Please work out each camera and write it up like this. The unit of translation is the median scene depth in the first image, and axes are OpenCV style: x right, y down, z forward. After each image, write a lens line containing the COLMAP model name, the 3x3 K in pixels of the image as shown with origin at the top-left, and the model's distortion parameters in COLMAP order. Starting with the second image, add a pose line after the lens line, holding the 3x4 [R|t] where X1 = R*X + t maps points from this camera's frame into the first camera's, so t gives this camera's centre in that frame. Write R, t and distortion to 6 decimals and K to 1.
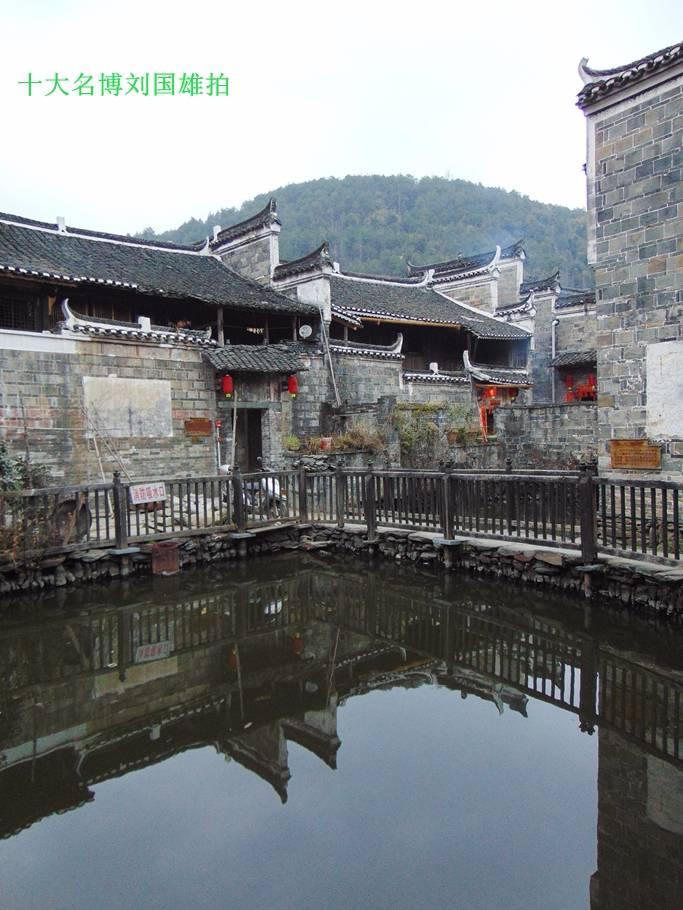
lens RADIAL K [[674.6, 0, 341.3], [0, 674.6, 452.6], [0, 0, 1]] dist [-0.001228, 0.016753]
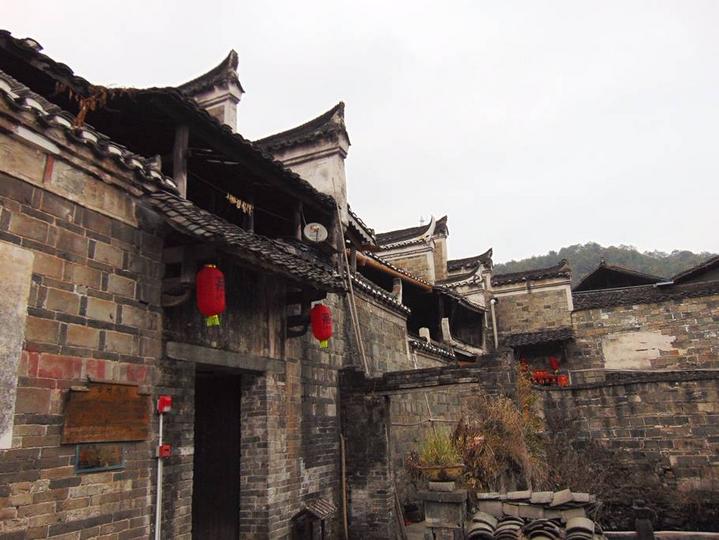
lens RADIAL K [[536.1, 0, 359.3], [0, 536.1, 270.1], [0, 0, 1]] dist [-0.023717, 0.050822]
pose [[0.925867, 0.084655, 0.368245, -0.174139], [0.040390, 0.946822, -0.319213, -0.014874], [-0.375686, 0.310422, 0.873211, 0.625455]]
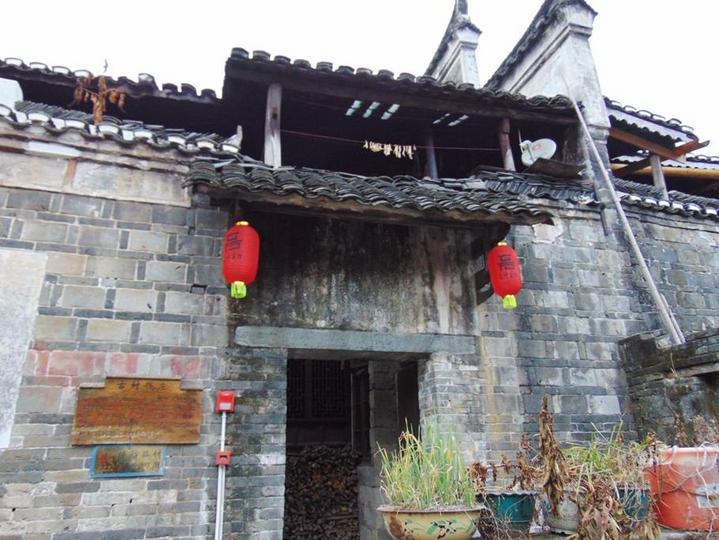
lens RADIAL K [[536.1, 0, 359.5], [0, 536.1, 270.8], [0, 0, 1]] dist [-0.023717, 0.050822]
pose [[0.891239, -0.155029, -0.426214, -0.025518], [-0.006961, 0.934977, -0.354640, -0.013060], [0.453480, 0.319036, 0.832209, 0.729425]]
